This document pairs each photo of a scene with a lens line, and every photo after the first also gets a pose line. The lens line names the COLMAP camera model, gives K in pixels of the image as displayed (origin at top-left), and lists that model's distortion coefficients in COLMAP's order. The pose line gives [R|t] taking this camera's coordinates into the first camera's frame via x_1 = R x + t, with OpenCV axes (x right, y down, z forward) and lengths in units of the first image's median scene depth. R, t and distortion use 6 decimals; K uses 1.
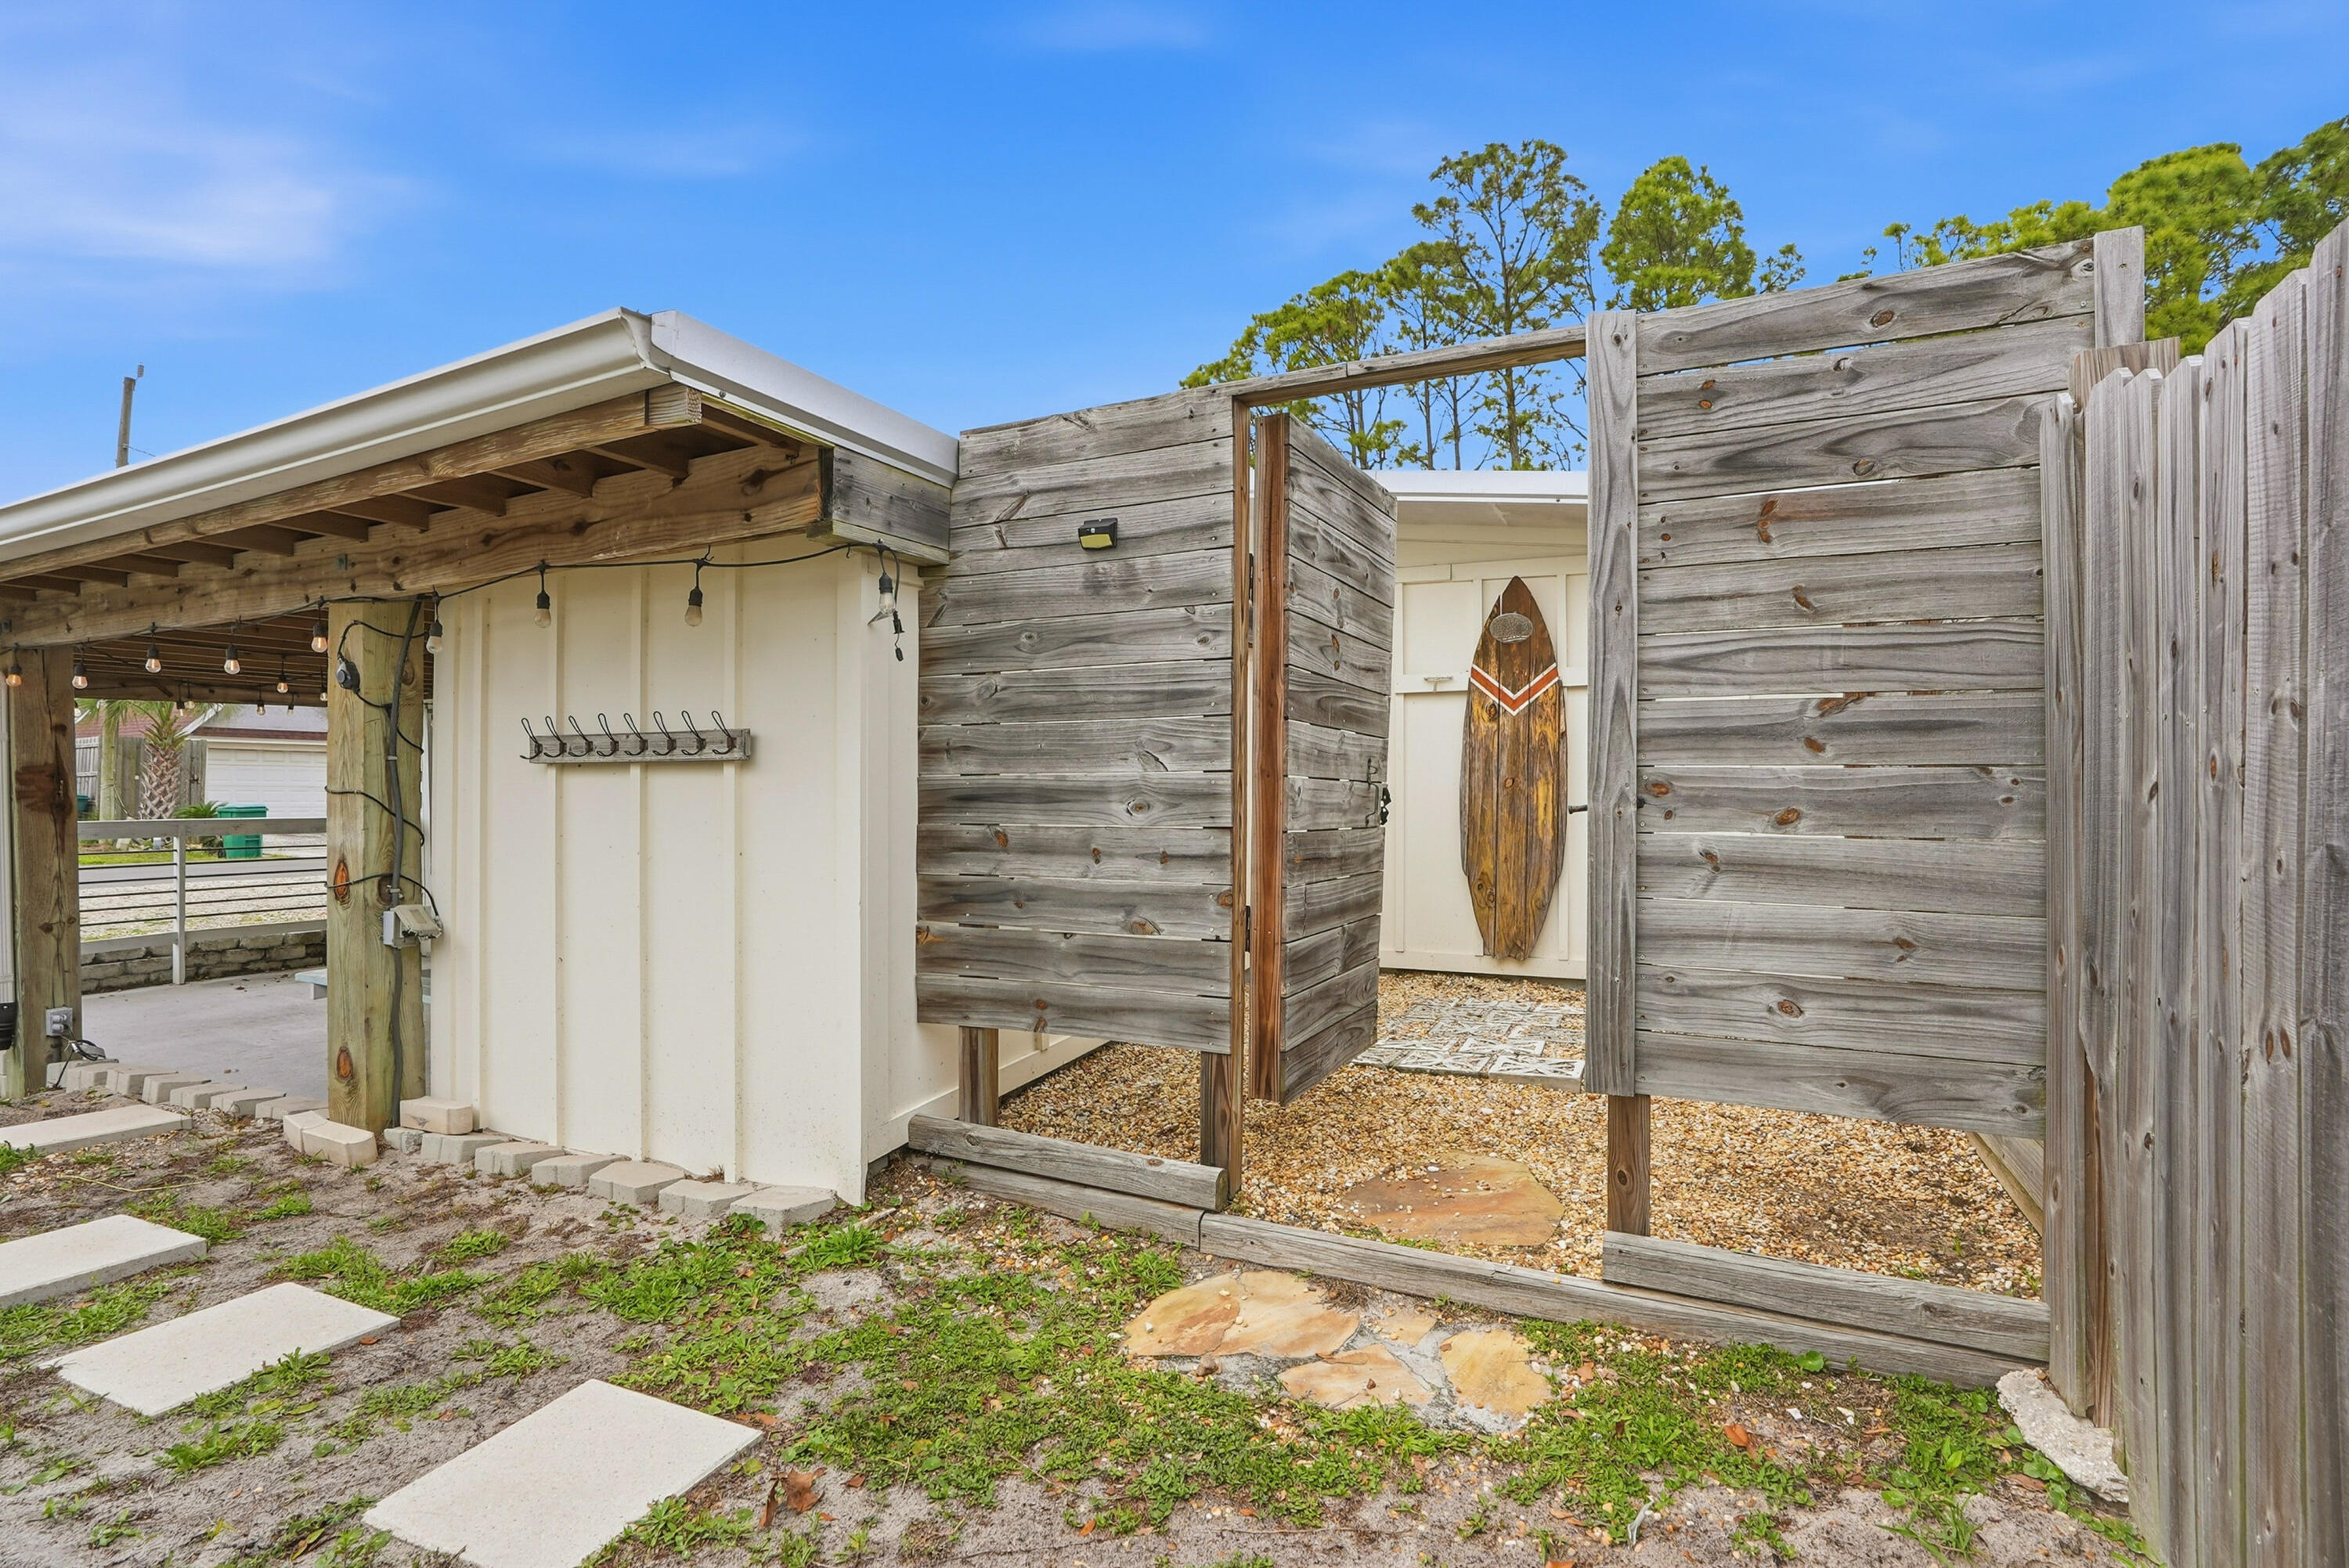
lens RADIAL K [[1108.5, 0, 1177.2], [0, 1108.5, 781.7], [0, 0, 1]] dist [-0.006216, -0.000343]
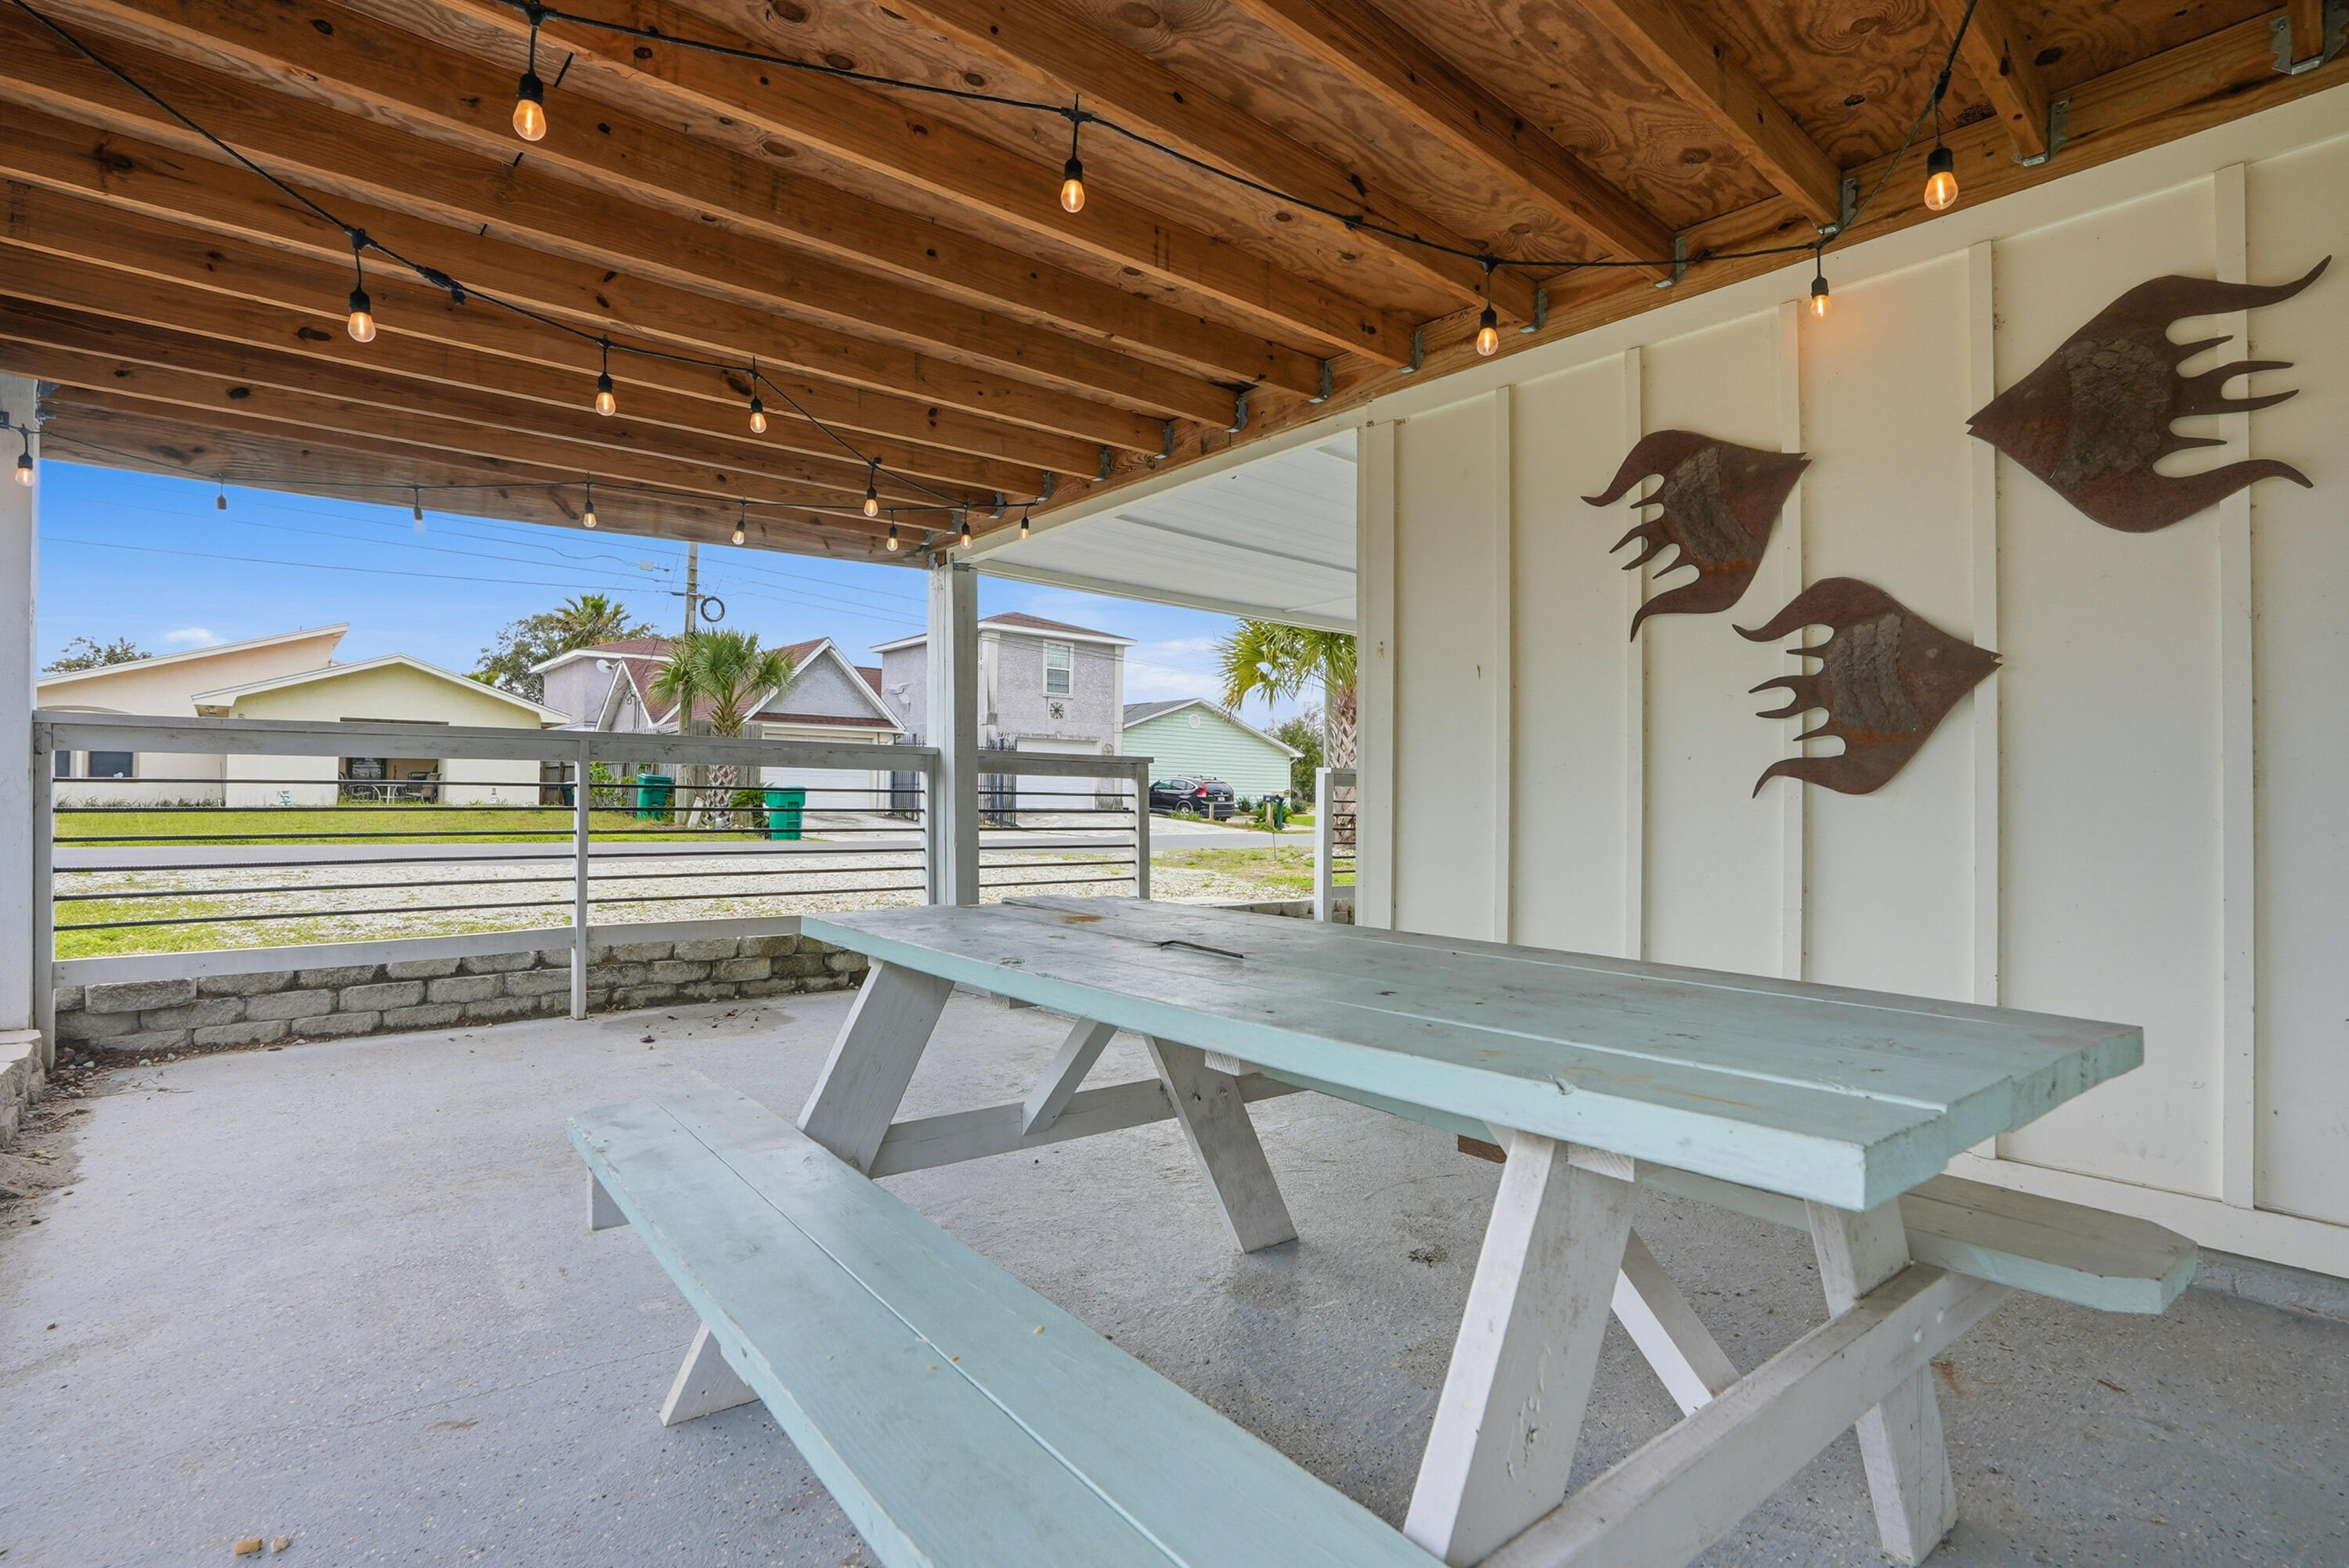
lens RADIAL K [[1108.5, 0, 1166.5], [0, 1108.5, 791.0], [0, 0, 1]] dist [-0.006216, -0.000343]
pose [[0.920210, 0.005531, -0.391387, -0.389562], [-0.007400, 0.999967, -0.003266, 0.063446], [0.391356, 0.005902, 0.920220, 0.575096]]
